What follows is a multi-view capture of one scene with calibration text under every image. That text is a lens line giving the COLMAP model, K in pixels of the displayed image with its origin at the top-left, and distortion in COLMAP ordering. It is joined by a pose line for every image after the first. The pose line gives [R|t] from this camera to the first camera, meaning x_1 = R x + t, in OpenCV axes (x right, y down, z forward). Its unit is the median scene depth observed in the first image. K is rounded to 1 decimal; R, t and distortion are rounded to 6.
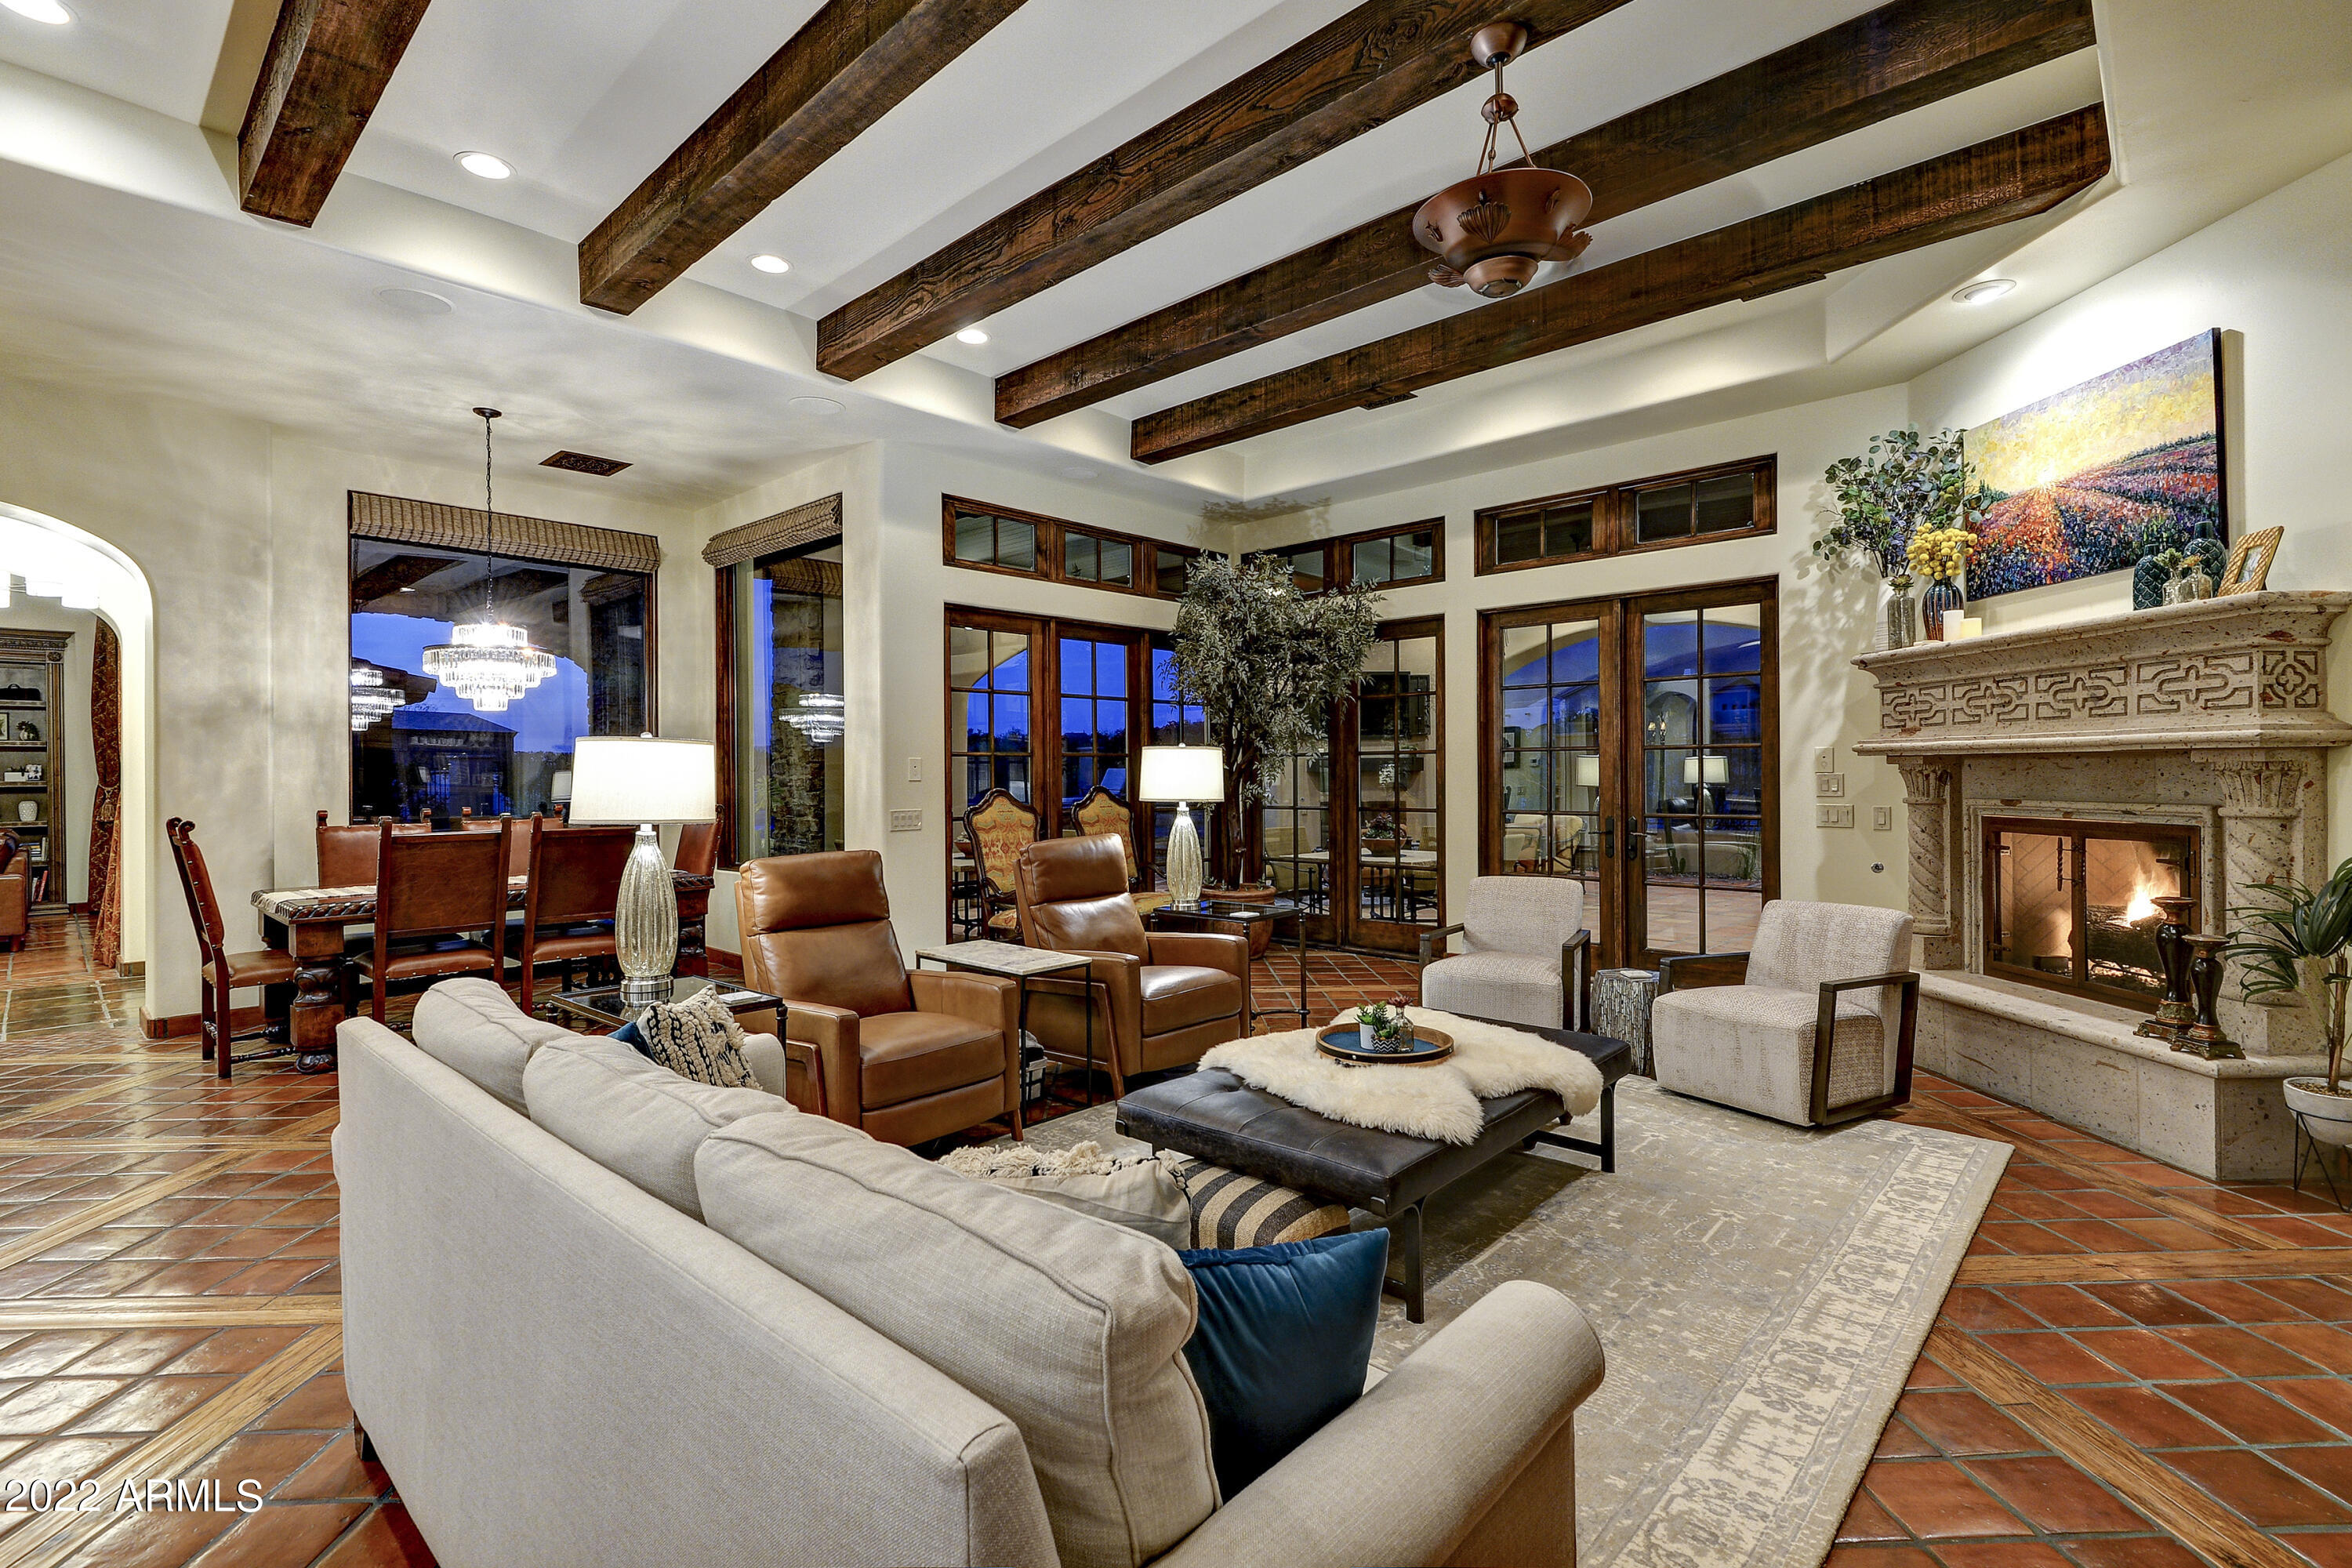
lens RADIAL K [[1088.8, 0, 1173.0], [0, 1088.8, 771.7], [0, 0, 1]] dist [-0.004225, -0.000650]
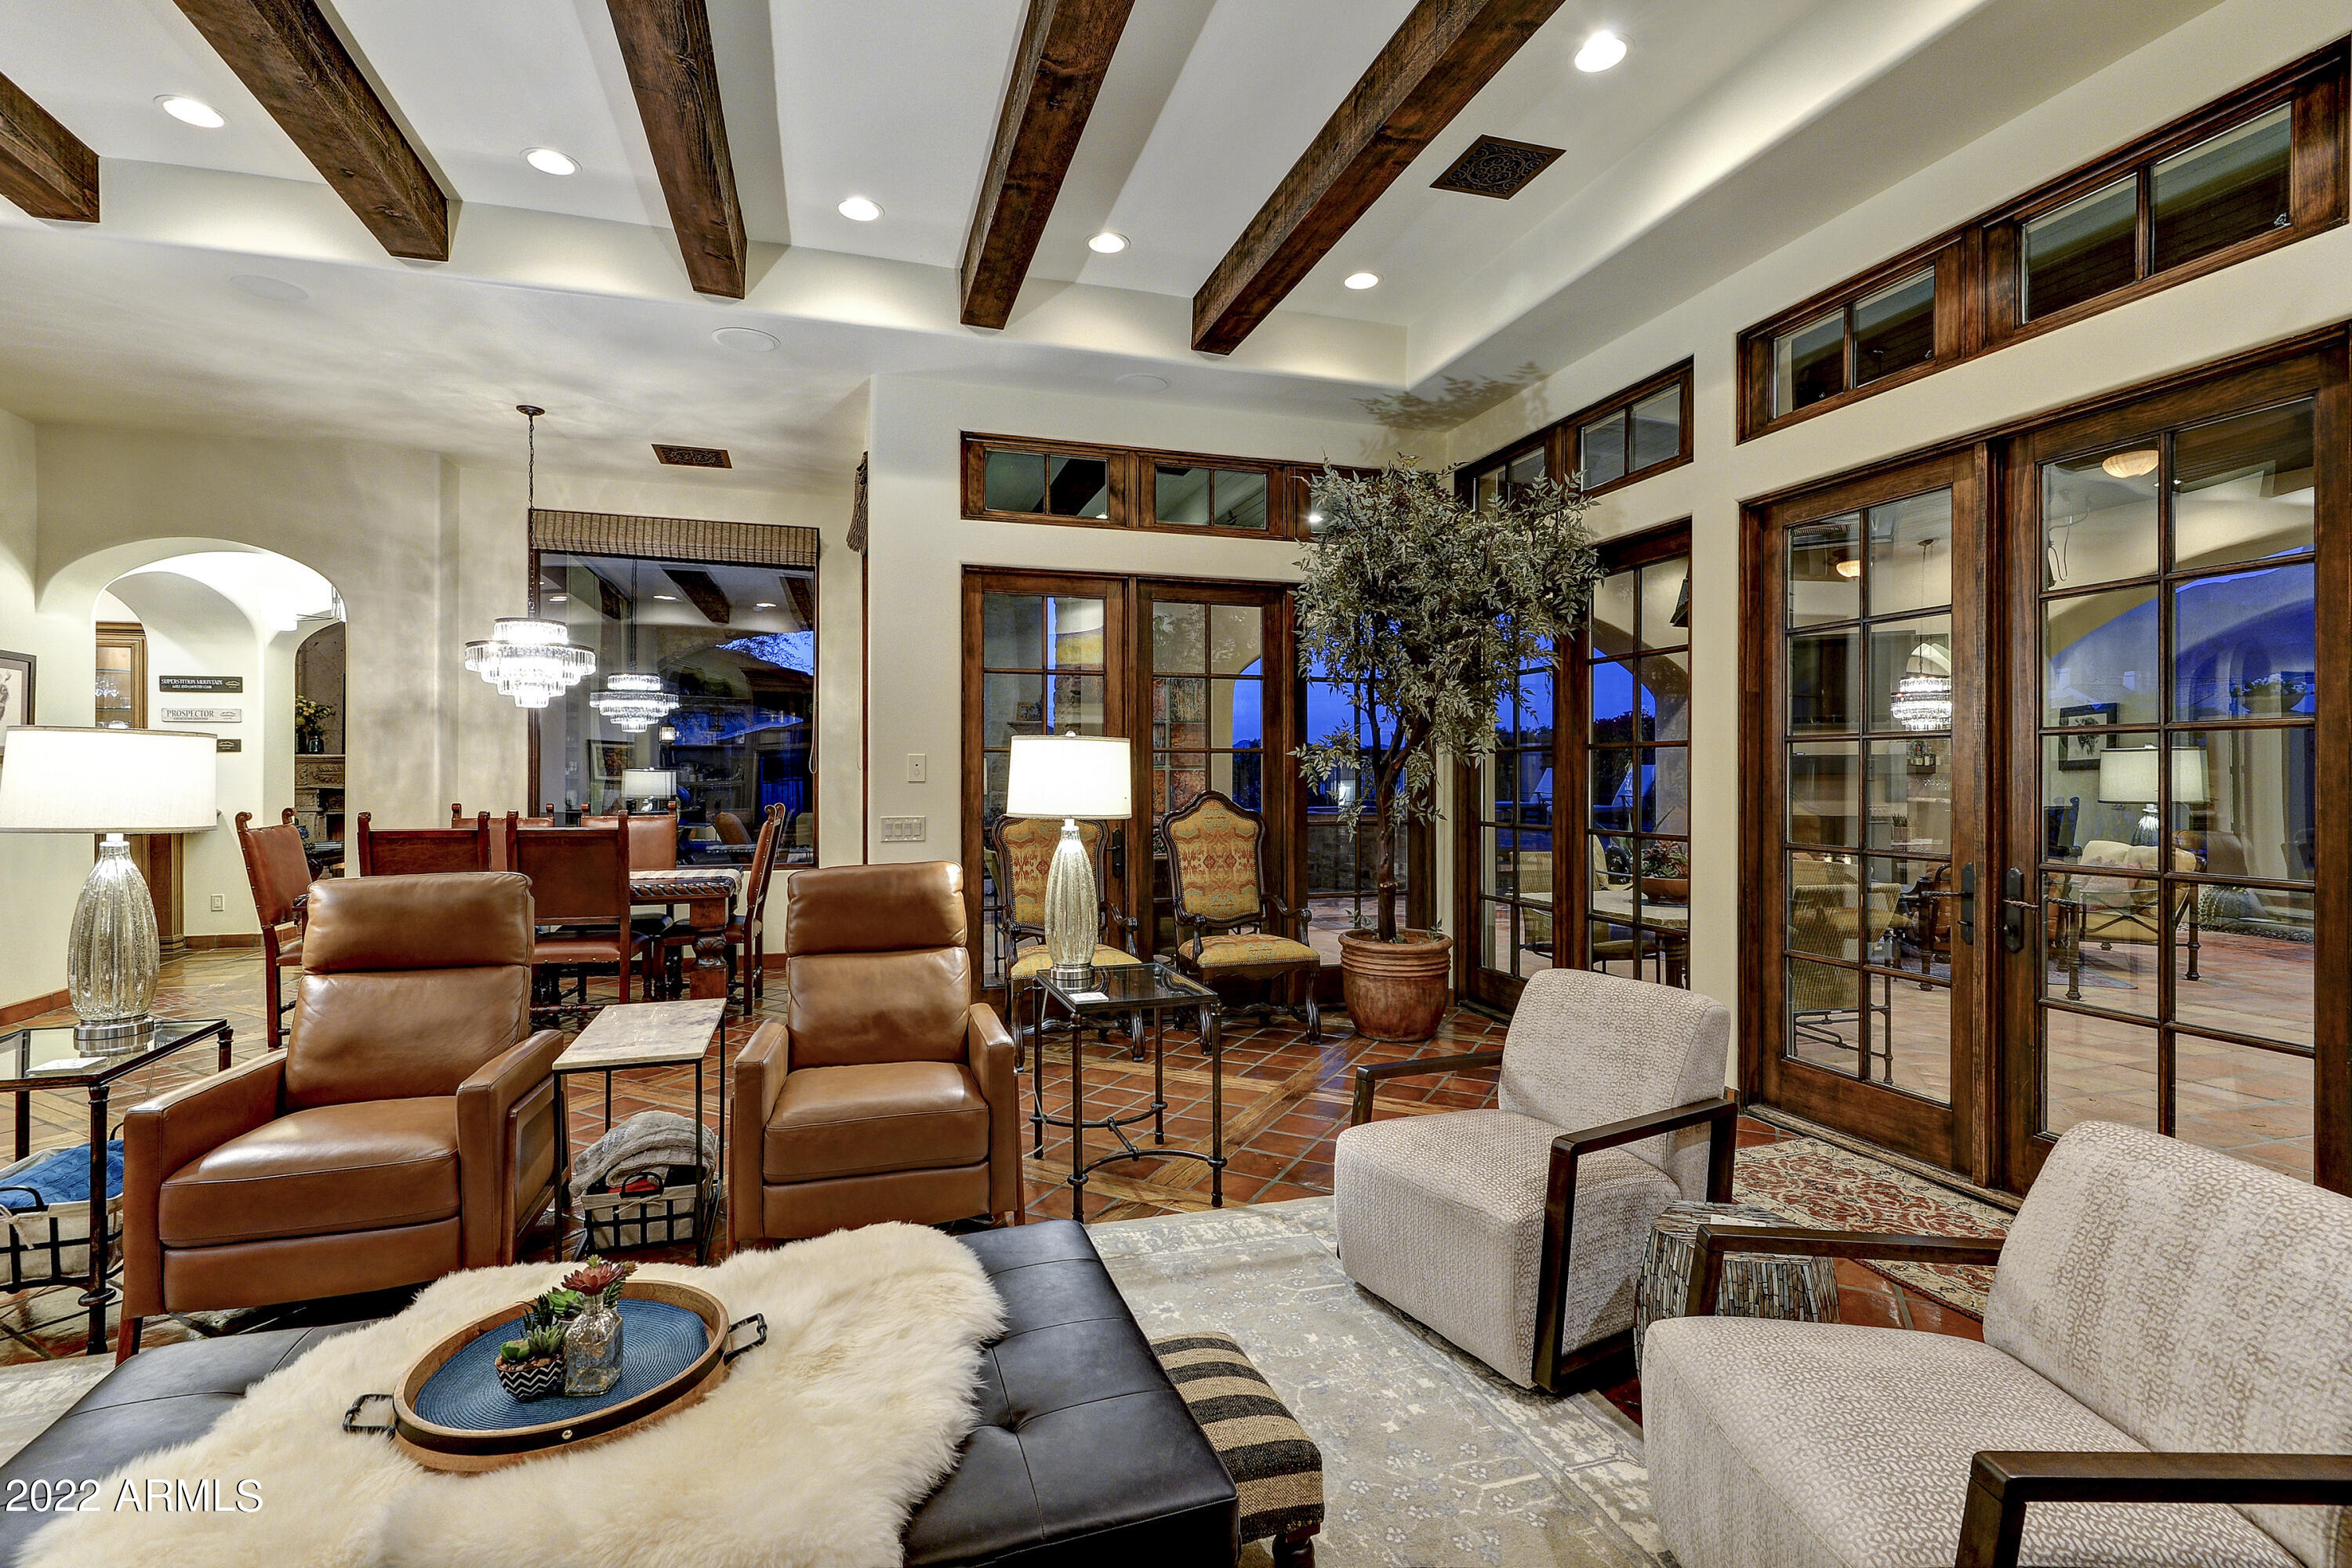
lens RADIAL K [[1090.5, 0, 1176.0], [0, 1090.5, 784.0], [0, 0, 1]] dist [0.001344, -0.001306]
pose [[0.867610, 0.012152, -0.497097, 0.355470], [-0.005474, 0.999874, 0.014889, -0.003961], [0.497215, -0.010196, 0.867567, 0.382847]]
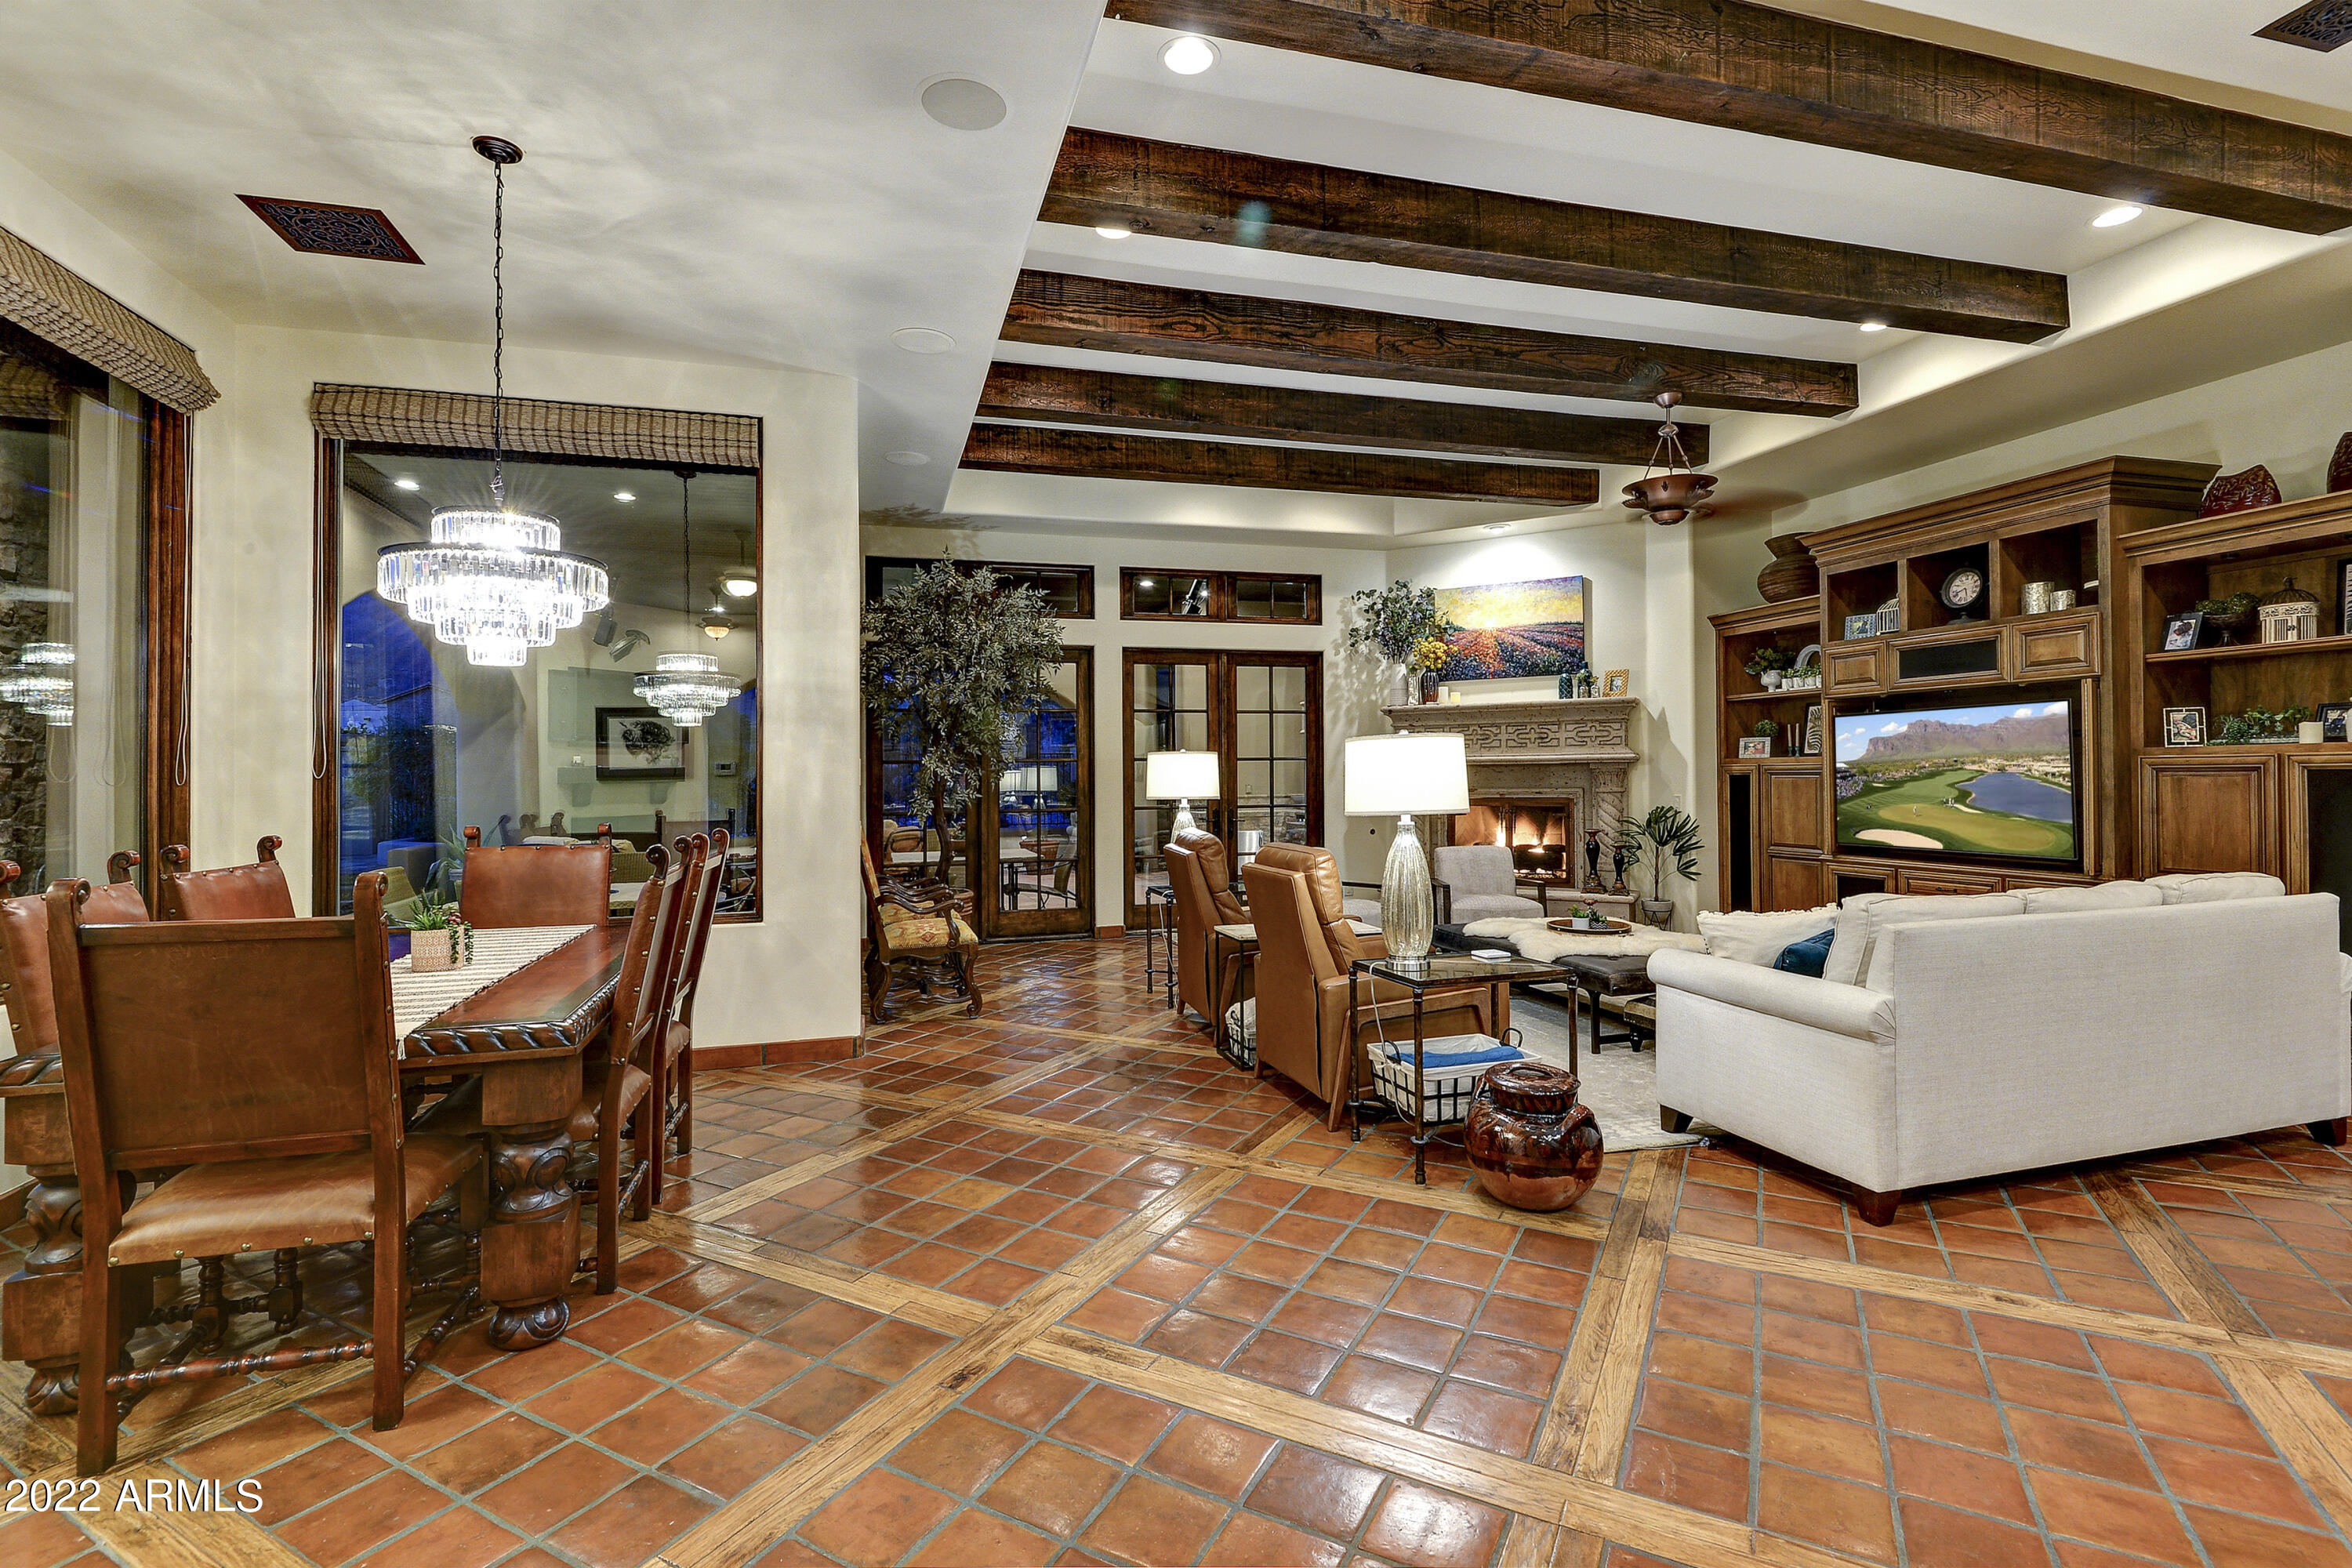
lens RADIAL K [[1078.2, 0, 1167.8], [0, 1078.2, 770.7], [0, 0, 1]] dist [0.002385, -0.000729]
pose [[0.507947, 0.005703, 0.861370, -0.865783], [0.008120, 0.999902, -0.011408, 0.008782], [-0.861350, 0.012789, 0.507851, 0.375378]]
